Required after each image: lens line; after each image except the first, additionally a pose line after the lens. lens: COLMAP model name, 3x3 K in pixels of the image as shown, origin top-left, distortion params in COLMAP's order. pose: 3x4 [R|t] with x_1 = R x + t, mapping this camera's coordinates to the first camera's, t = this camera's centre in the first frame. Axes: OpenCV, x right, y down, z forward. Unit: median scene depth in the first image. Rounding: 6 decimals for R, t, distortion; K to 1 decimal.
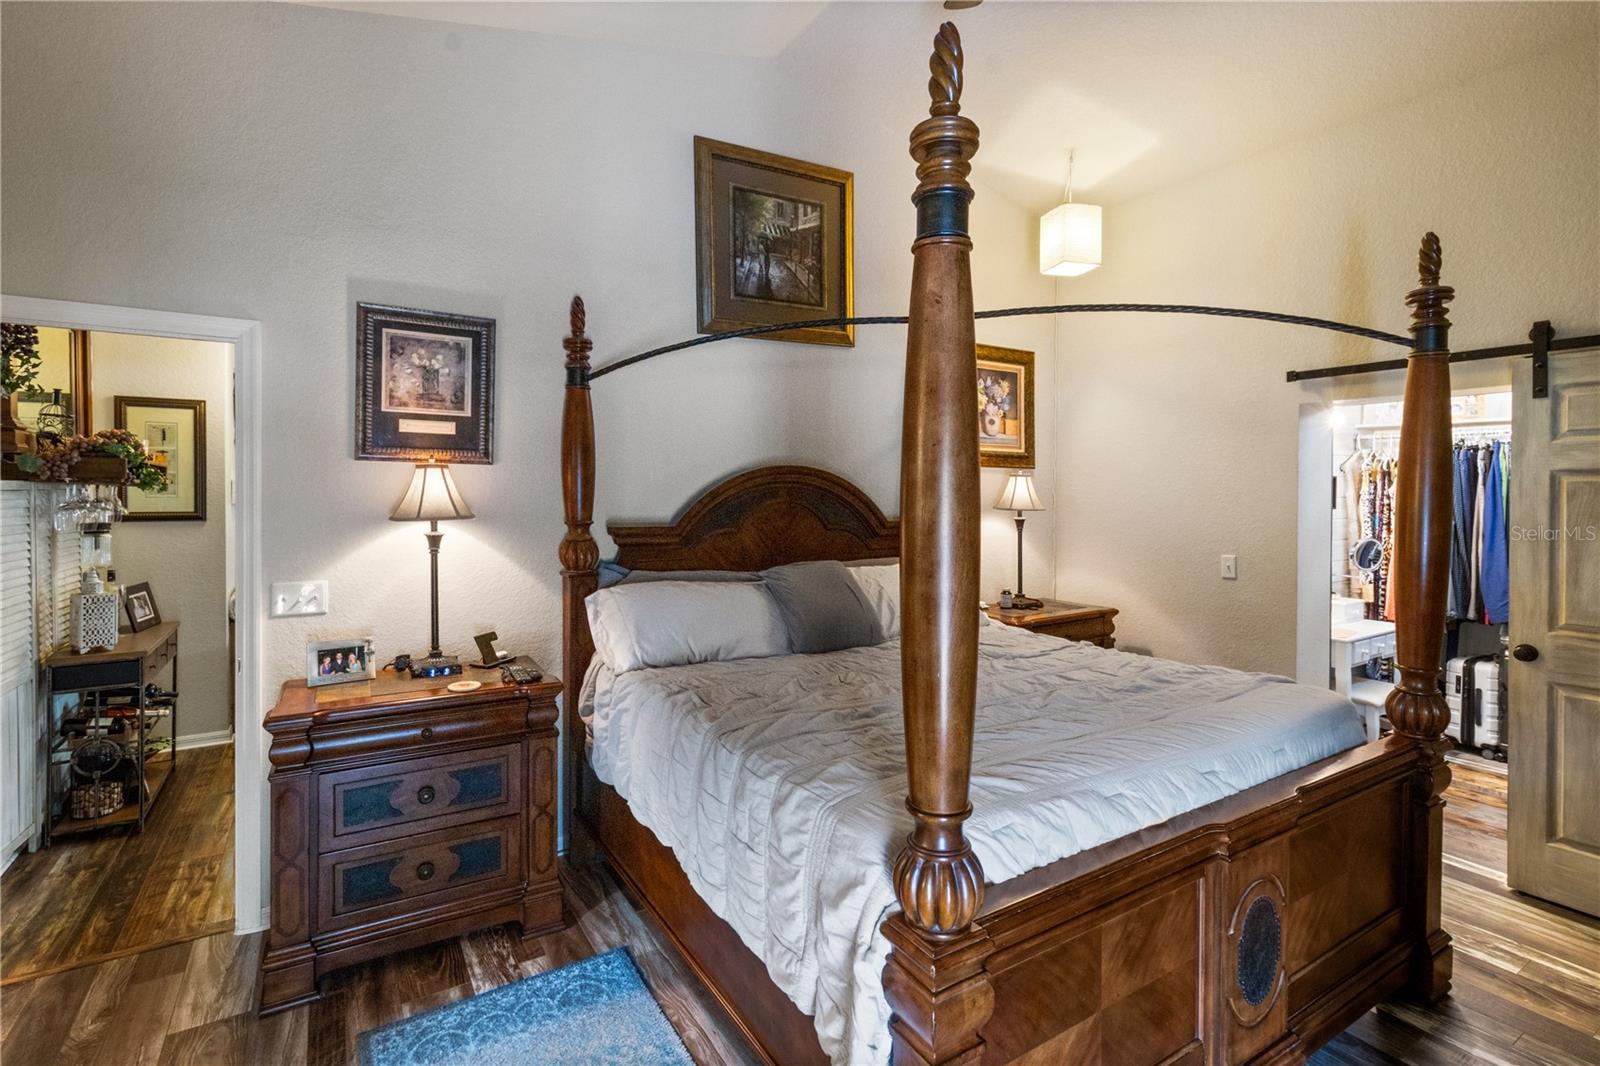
lens RADIAL K [[752.5, 0, 779.7], [0, 752.5, 489.9], [0, 0, 1]] dist [0.002209, 0.000218]
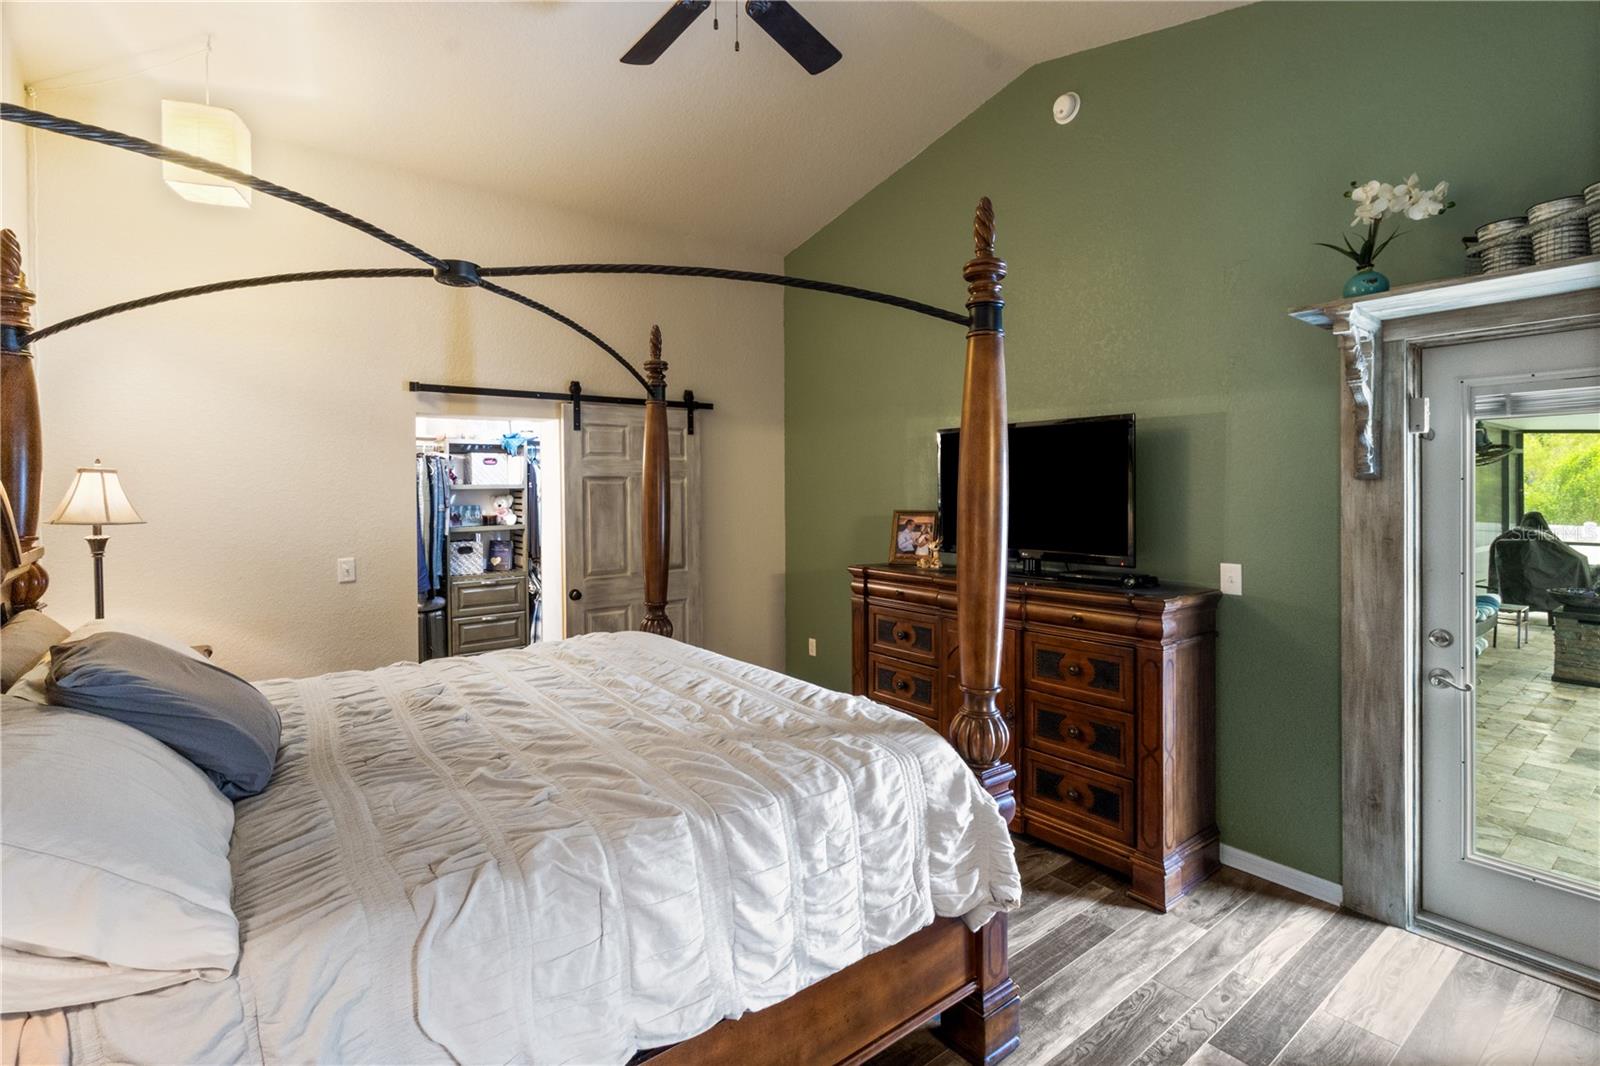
lens RADIAL K [[752.5, 0, 806.8], [0, 752.5, 492.6], [0, 0, 1]] dist [0.002209, 0.000218]
pose [[-0.120867, -0.004453, 0.992659, -0.599803], [0.008947, 0.999944, 0.005575, 0.002486], [-0.992628, 0.009555, -0.120820, 0.718511]]
